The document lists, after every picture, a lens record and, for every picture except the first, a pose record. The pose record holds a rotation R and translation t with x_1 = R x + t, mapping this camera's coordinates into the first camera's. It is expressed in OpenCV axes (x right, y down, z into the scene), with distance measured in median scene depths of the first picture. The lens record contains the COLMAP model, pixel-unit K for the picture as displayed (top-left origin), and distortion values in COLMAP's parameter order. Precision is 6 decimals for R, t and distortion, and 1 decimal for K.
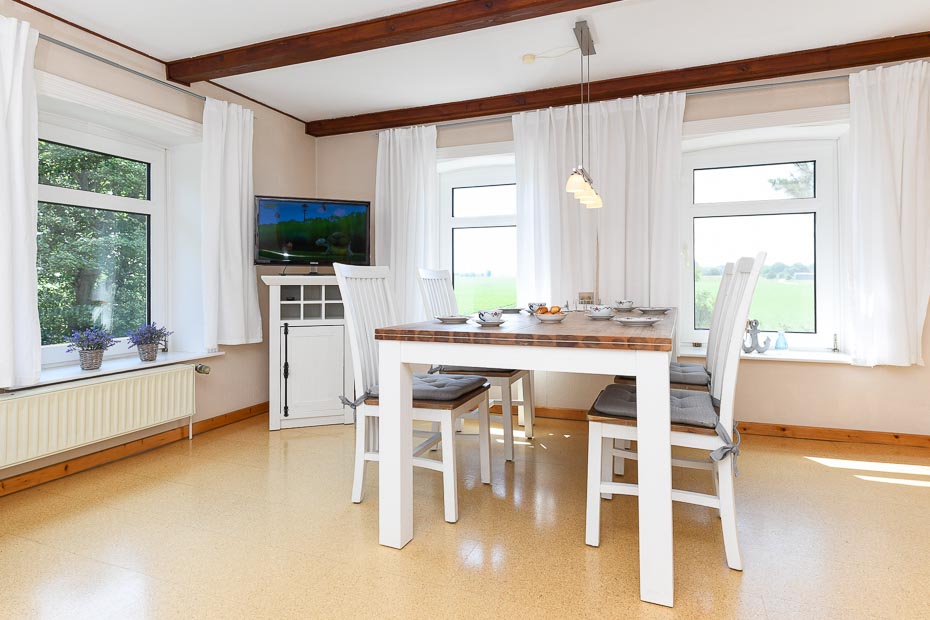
lens RADIAL K [[530.3, 0, 465.8], [0, 530.3, 281.9], [0, 0, 1]] dist [-0.001174, -0.000160]
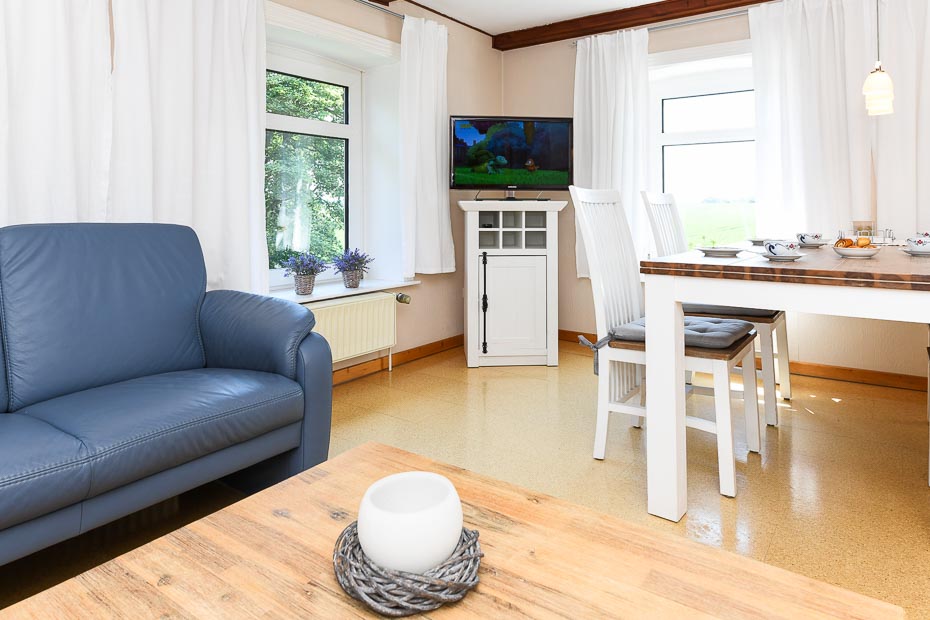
lens RADIAL K [[580.8, 0, 467.1], [0, 580.8, 201.2], [0, 0, 1]] dist [-0.003979, -0.004868]
pose [[0.969661, -0.000910, -0.244454, -0.129394], [-0.002353, 0.999912, -0.013054, 0.002721], [0.244444, 0.013234, 0.969573, 0.010307]]
